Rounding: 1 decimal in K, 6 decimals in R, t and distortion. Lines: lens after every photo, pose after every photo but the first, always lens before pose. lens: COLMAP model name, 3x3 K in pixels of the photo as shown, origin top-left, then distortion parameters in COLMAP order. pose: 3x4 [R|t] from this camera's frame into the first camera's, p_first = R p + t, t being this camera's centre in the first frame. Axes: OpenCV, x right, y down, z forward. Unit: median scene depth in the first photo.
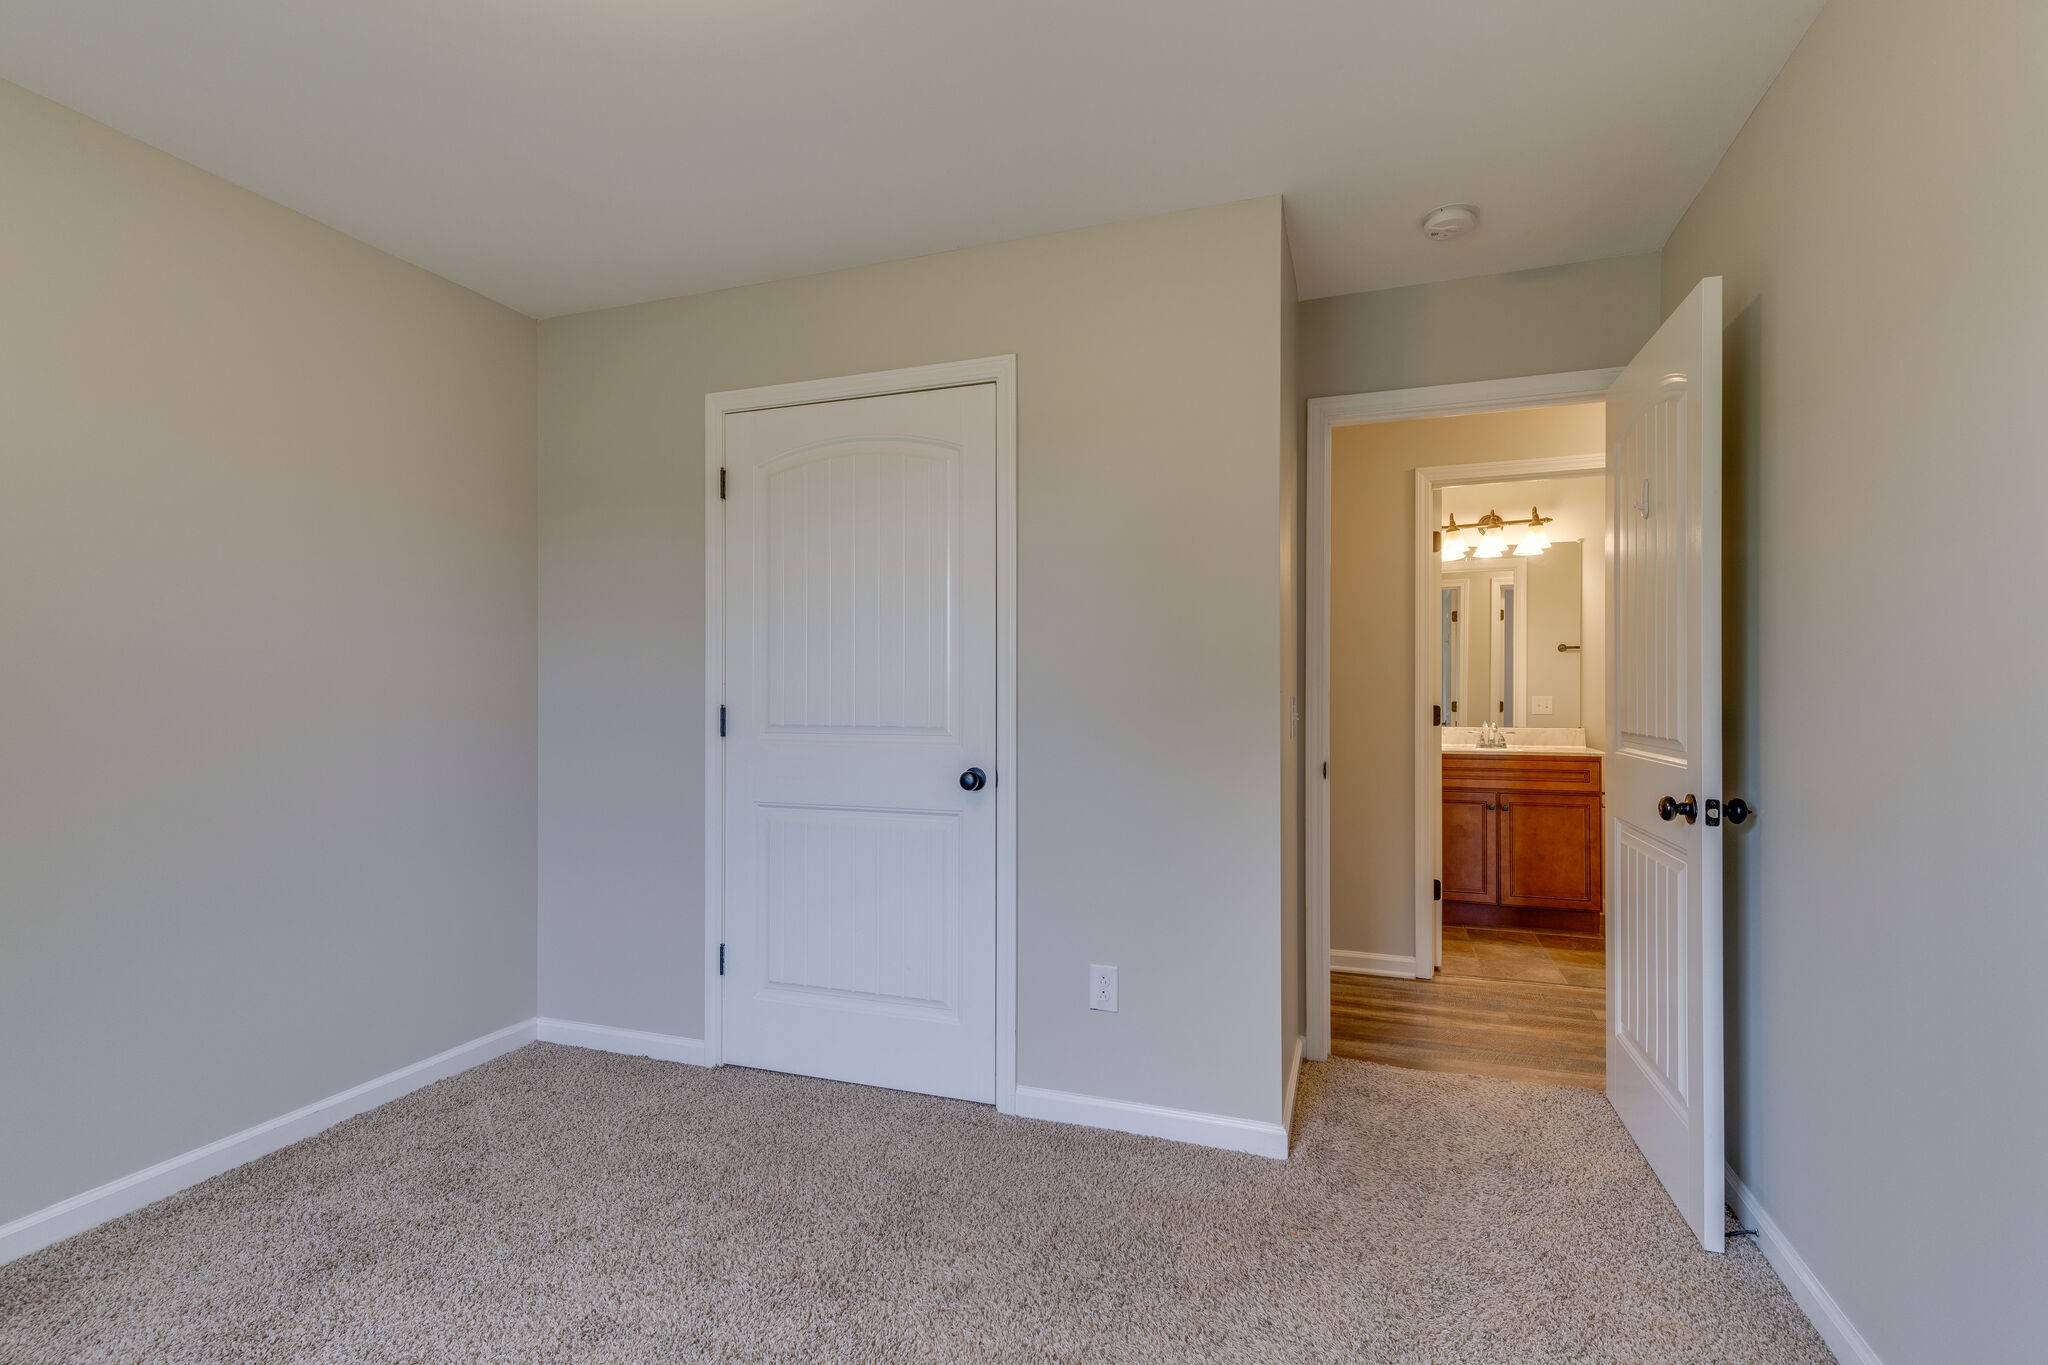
lens RADIAL K [[963.1, 0, 1018.7], [0, 963.1, 678.6], [0, 0, 1]] dist [0.013539, 0.000073]
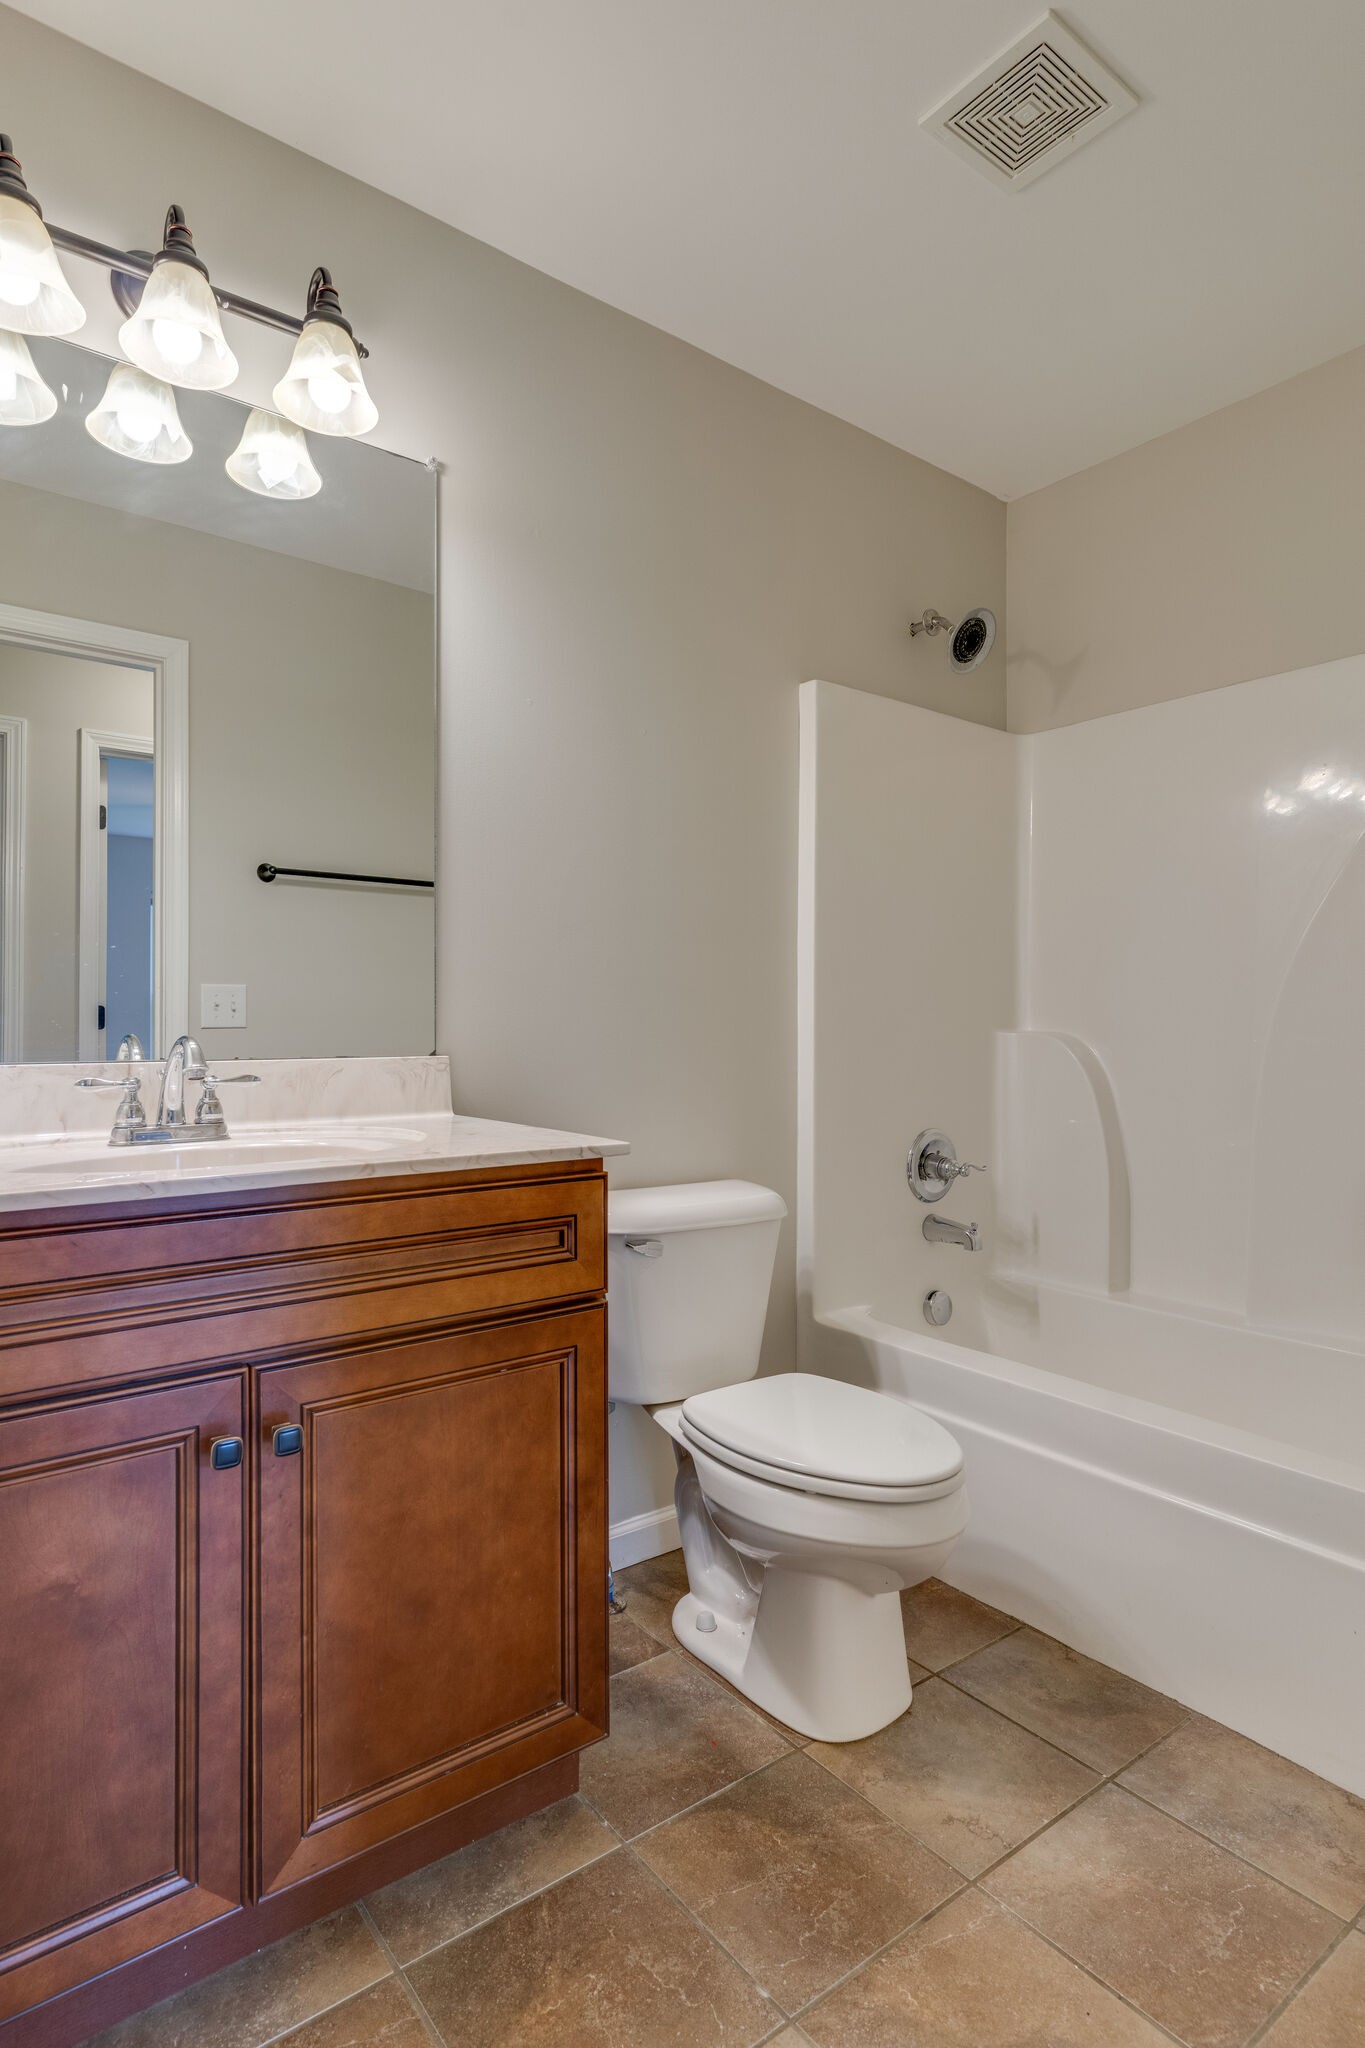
lens RADIAL K [[1087.3, 0, 682.5], [0, 1087.3, 1024.0], [0, 0, 1]] dist [0.005006, 0.001205]
pose [[0.540044, -0.002110, 0.841634, 0.348108], [-0.009899, 0.999912, 0.008858, 0.039897], [-0.841579, -0.013115, 0.539975, 0.795229]]
